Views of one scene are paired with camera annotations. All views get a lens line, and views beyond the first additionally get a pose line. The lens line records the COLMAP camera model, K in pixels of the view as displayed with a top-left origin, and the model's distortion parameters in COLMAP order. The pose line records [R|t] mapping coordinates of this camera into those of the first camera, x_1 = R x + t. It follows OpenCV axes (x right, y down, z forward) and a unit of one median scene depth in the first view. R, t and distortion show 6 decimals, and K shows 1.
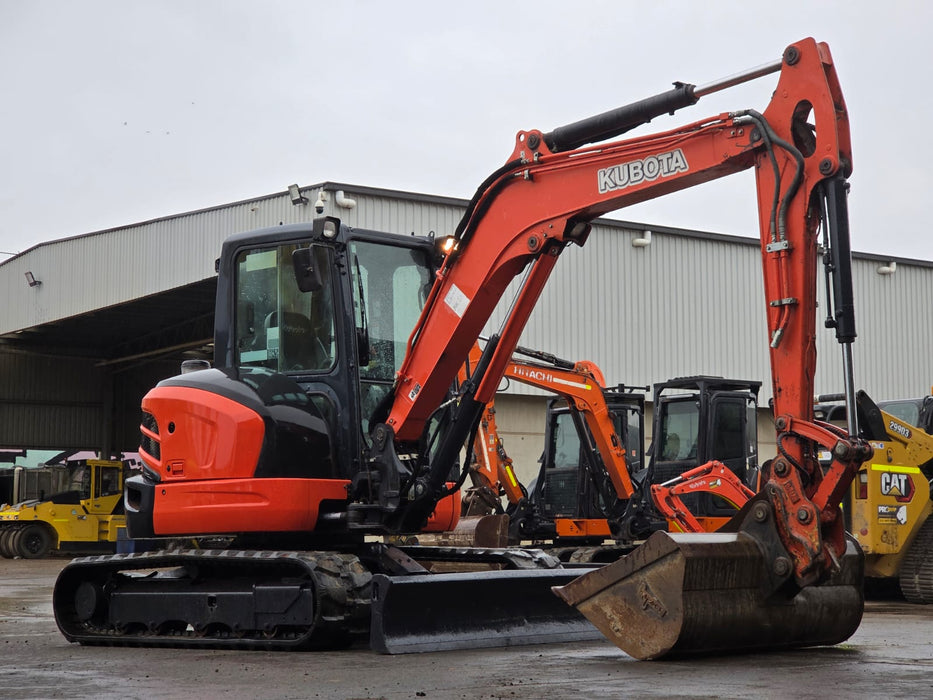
lens RADIAL K [[1764.7, 0, 467.4], [0, 1764.7, 337.4], [0, 0, 1]] dist [-0.371707, 4.524996]
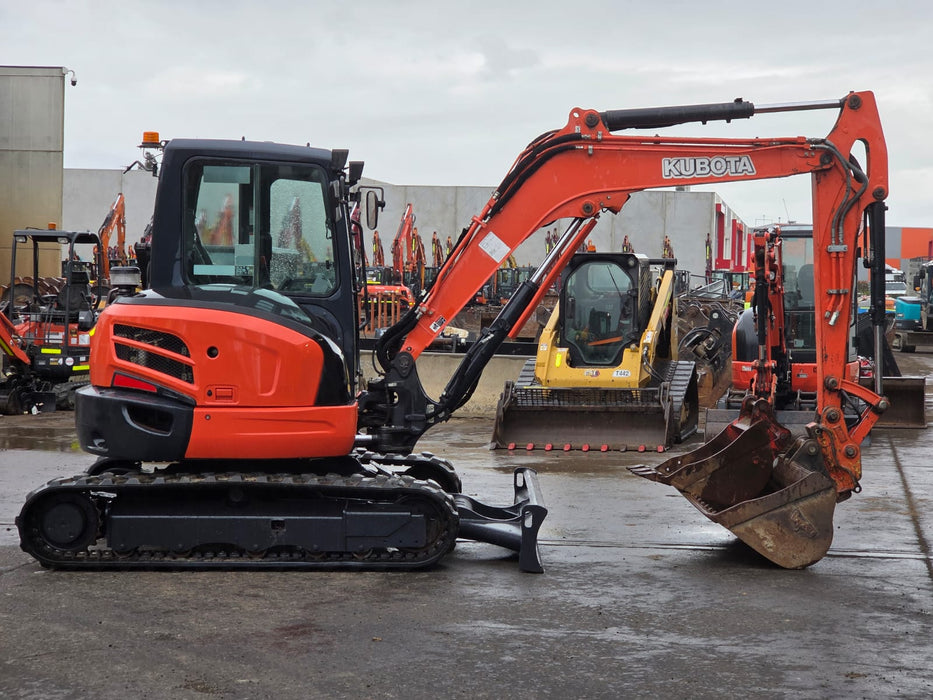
lens RADIAL K [[1764.7, 0, 467.4], [0, 1764.7, 337.4], [0, 0, 1]] dist [-0.371707, 4.524996]
pose [[0.718184, 0.002138, 0.695850, -0.775192], [-0.106578, 0.988534, 0.106962, -0.080043], [-0.687643, -0.150981, 0.710177, 0.203950]]
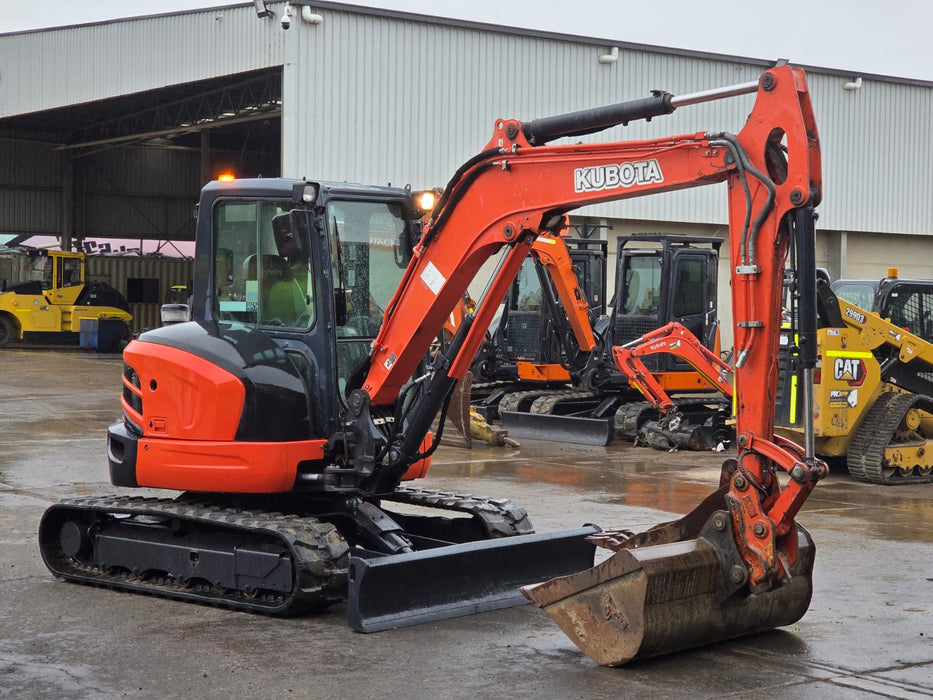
lens RADIAL K [[1764.7, 0, 467.4], [0, 1764.7, 337.4], [0, 0, 1]] dist [-0.371707, 4.524996]
pose [[0.999534, 0.017981, 0.024661, -0.010458], [-0.021156, 0.990590, 0.135215, -0.122868], [-0.021998, -0.135674, 0.990509, -0.022935]]
